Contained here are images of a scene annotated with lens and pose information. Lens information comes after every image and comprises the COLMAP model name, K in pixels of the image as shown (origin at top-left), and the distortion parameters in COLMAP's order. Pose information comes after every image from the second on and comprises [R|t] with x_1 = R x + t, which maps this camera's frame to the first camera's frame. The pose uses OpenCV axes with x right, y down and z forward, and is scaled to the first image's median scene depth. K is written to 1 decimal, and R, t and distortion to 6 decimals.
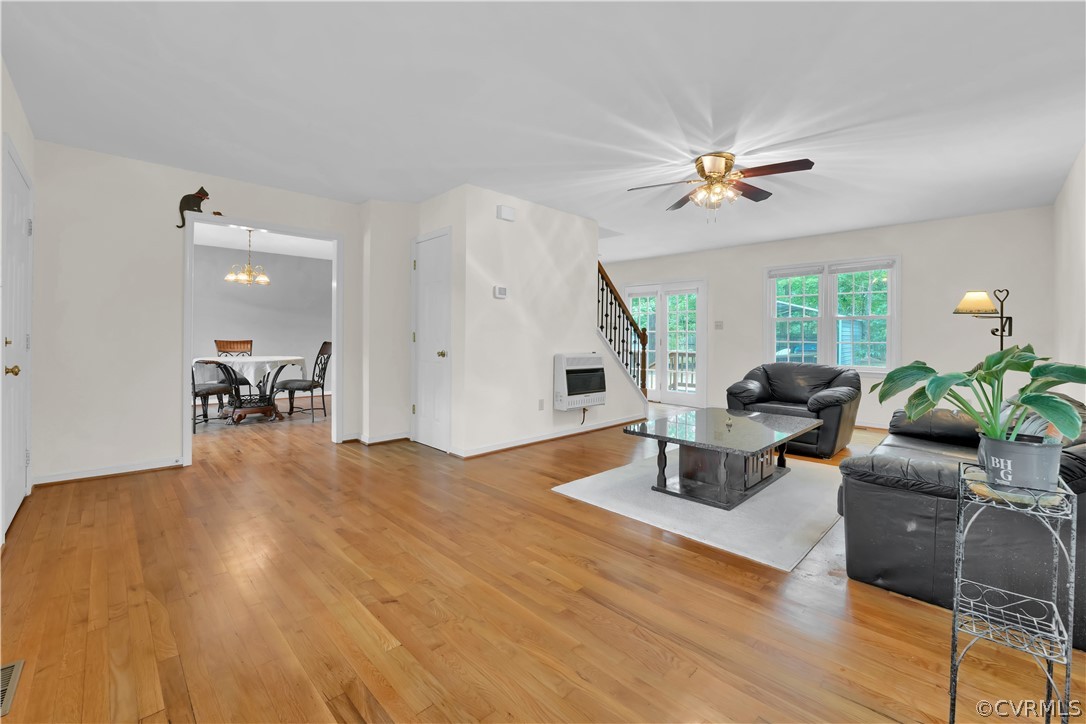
lens RADIAL K [[460.3, 0, 538.4], [0, 460.3, 348.0], [0, 0, 1]] dist [-0.018481, 0.000212]
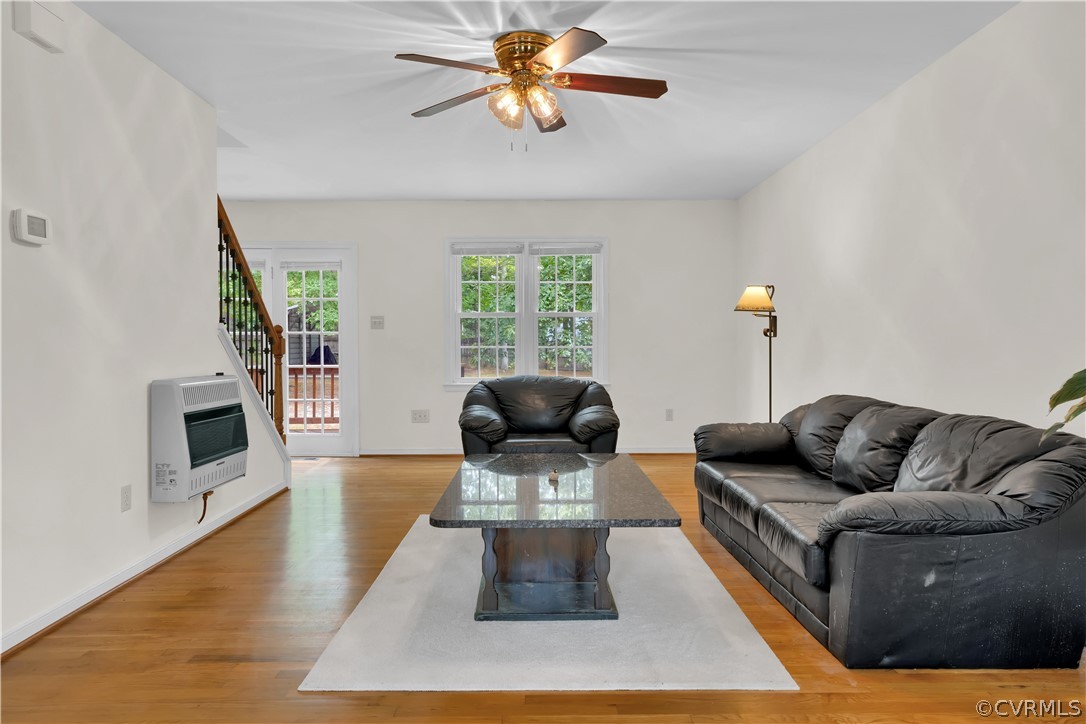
lens RADIAL K [[679.0, 0, 545.4], [0, 679.0, 367.9], [0, 0, 1]] dist [0.021412, 0.001551]
pose [[0.687040, -0.036837, 0.725685, -0.202341], [0.025881, 0.999321, 0.026225, -0.008125], [-0.726158, 0.000764, 0.687527, 0.281611]]
